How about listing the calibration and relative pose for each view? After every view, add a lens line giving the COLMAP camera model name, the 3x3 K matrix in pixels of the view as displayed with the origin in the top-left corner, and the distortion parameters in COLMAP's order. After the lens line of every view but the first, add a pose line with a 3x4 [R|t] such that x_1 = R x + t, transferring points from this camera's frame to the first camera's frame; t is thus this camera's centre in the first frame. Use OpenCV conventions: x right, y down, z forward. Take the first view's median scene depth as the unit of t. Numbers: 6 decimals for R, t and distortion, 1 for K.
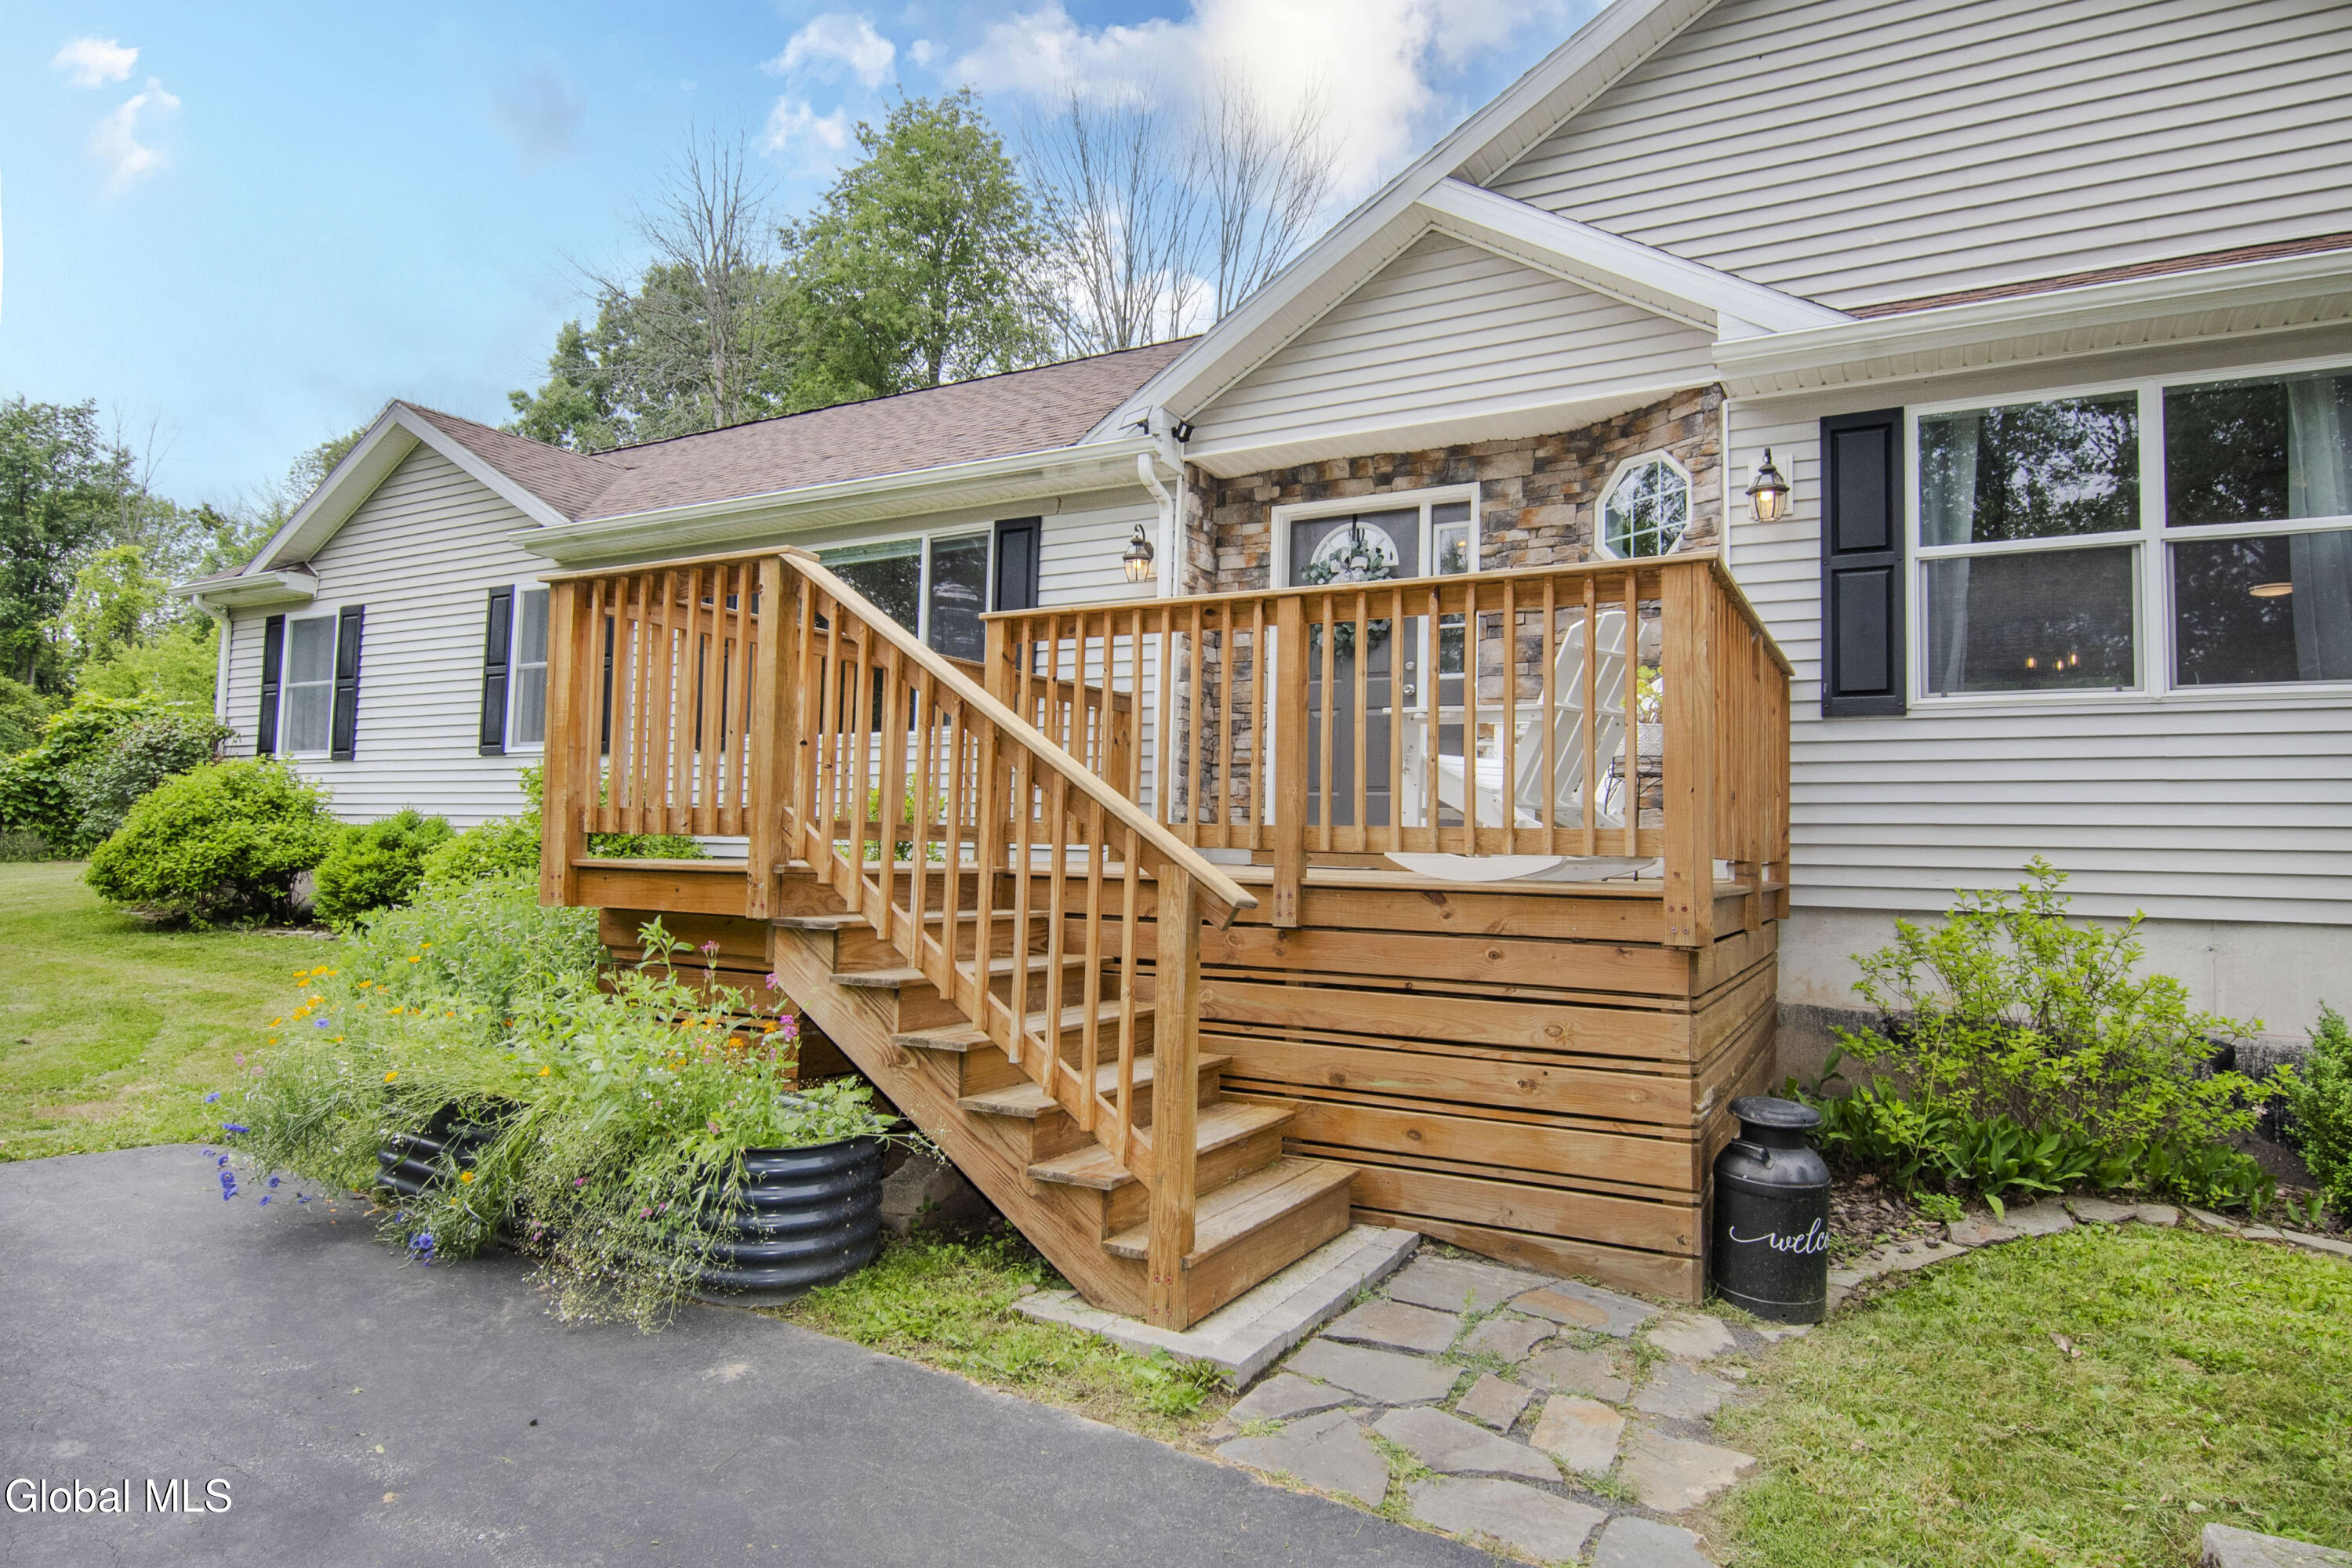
lens RADIAL K [[1323.0, 0, 1177.0], [0, 1323.0, 787.8], [0, 0, 1]] dist [-0.023076, -0.002020]
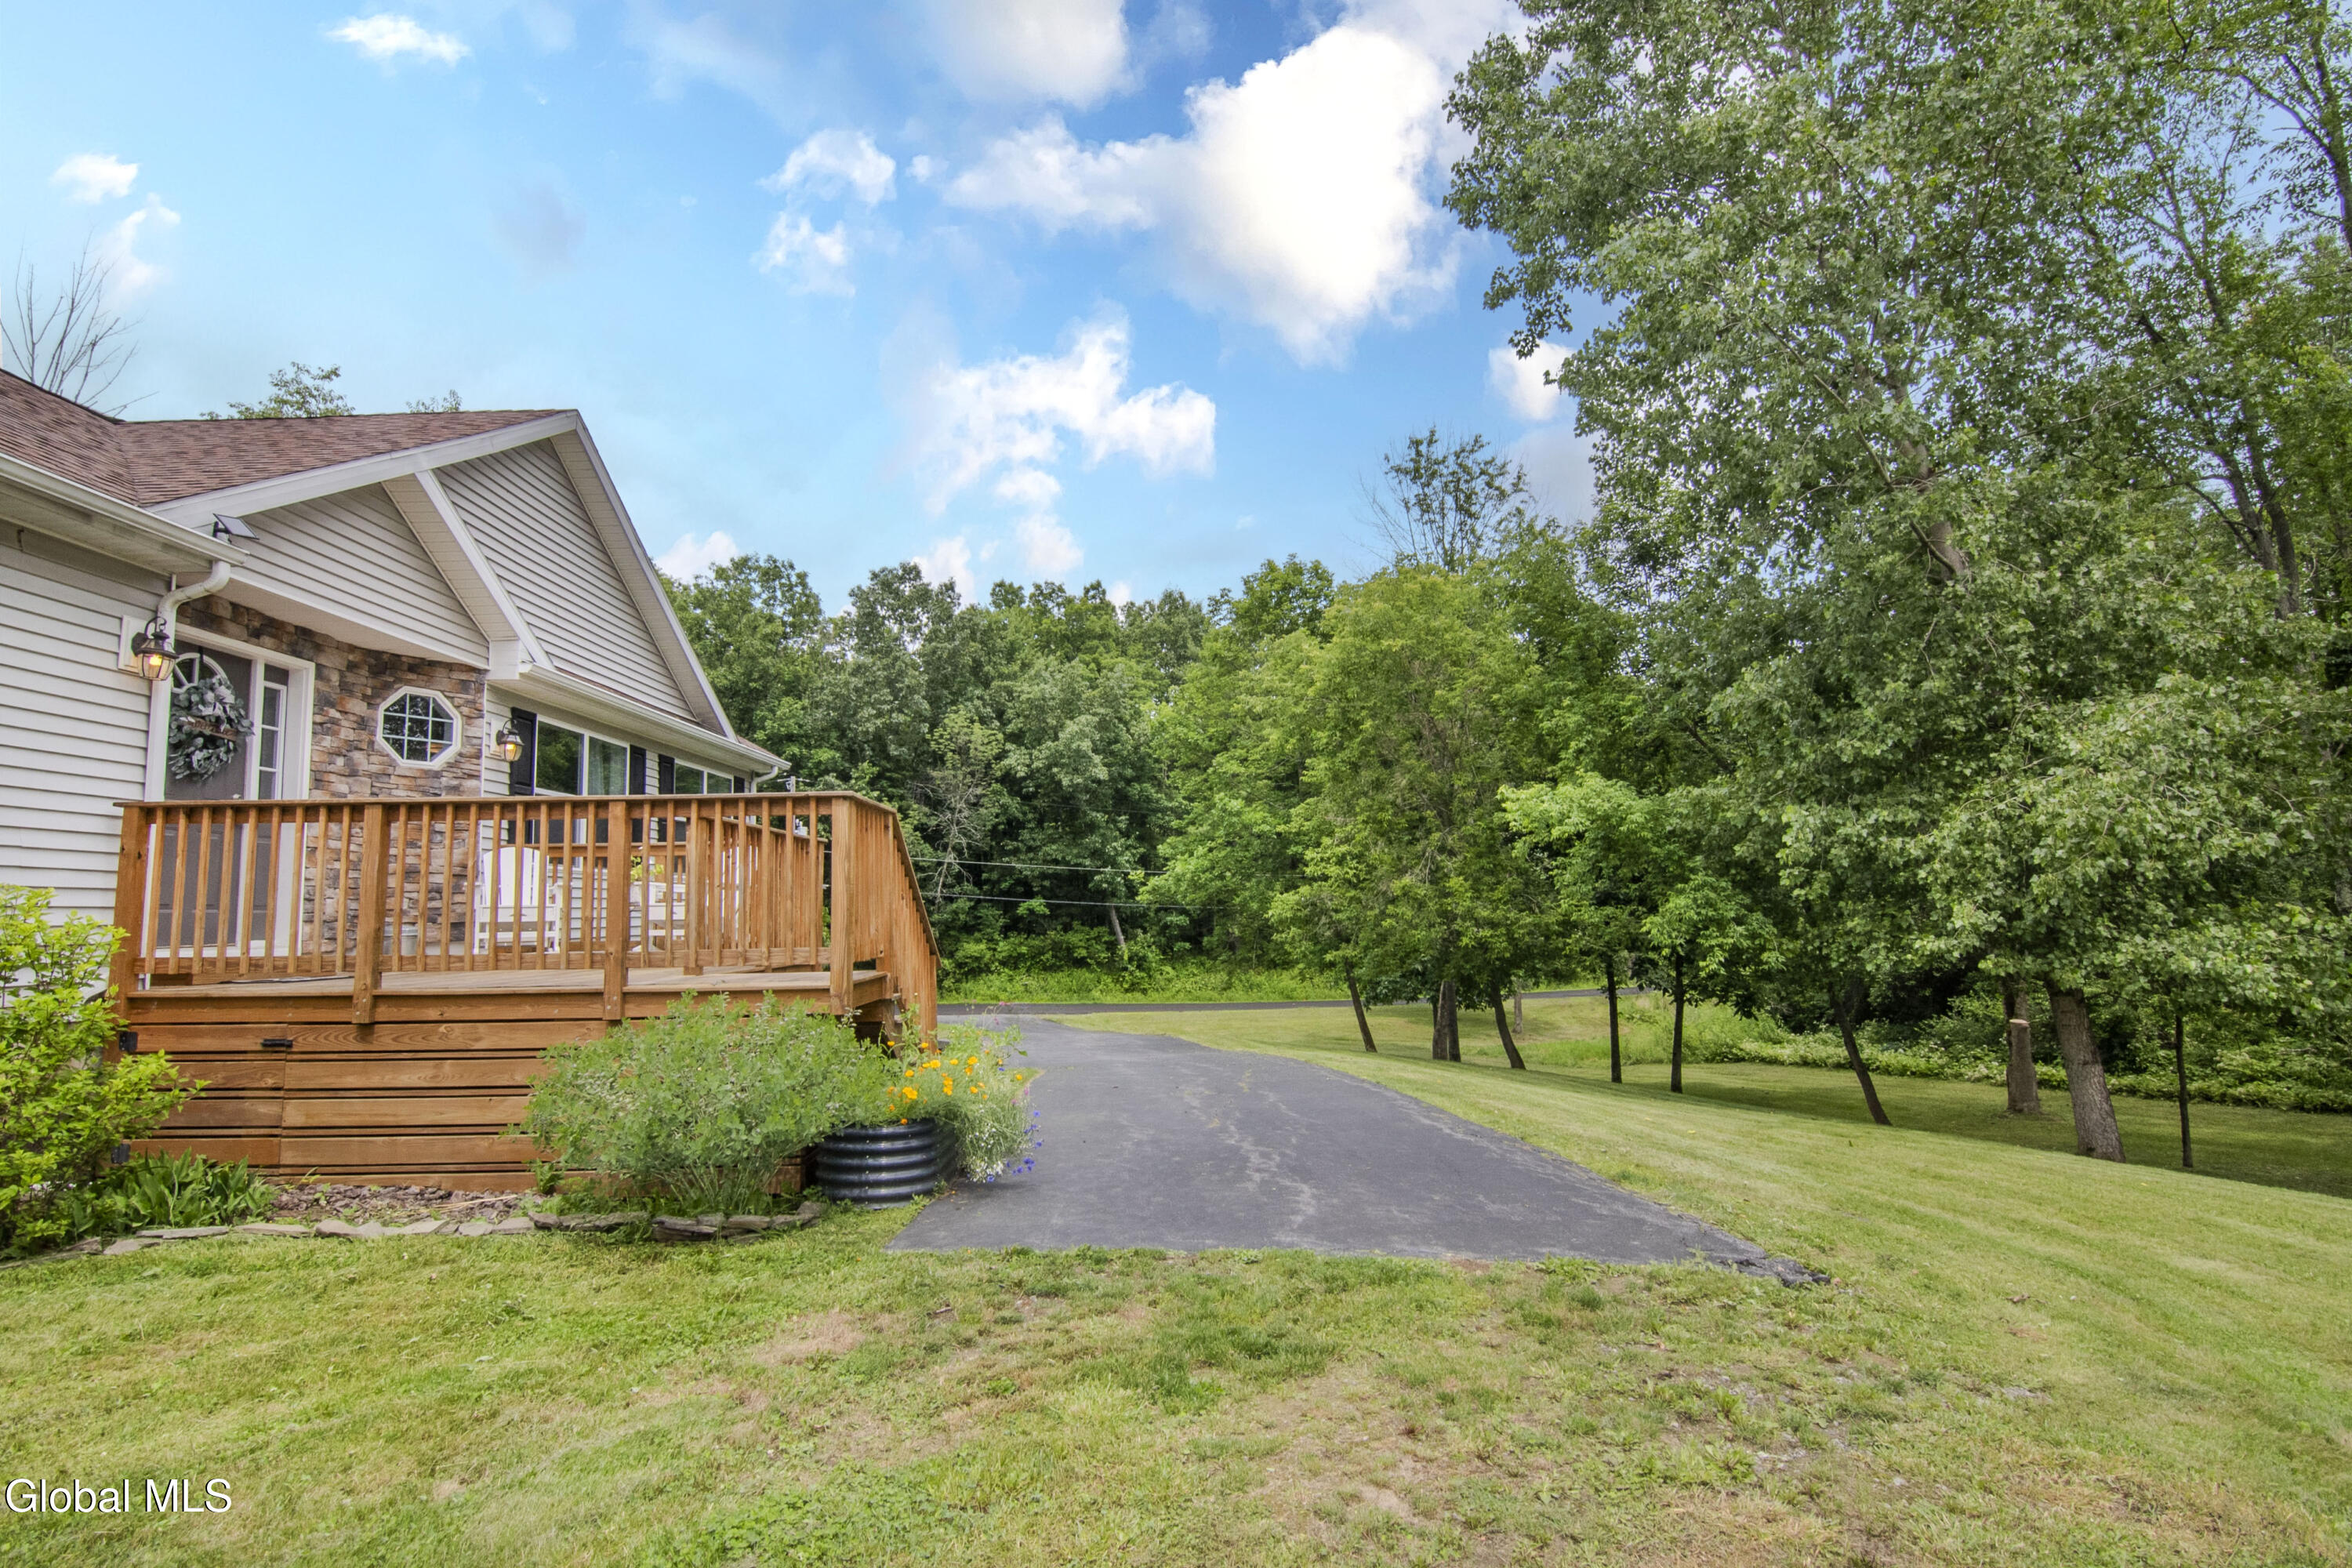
lens RADIAL K [[1137.7, 0, 1176.0], [0, 1137.7, 784.0], [0, 0, 1]] dist [-0.015079, -0.000494]
pose [[-0.524242, 0.071081, 0.848598, -1.202883], [-0.042953, 0.993035, -0.109714, -0.037441], [-0.850486, -0.093967, -0.517537, 0.920933]]
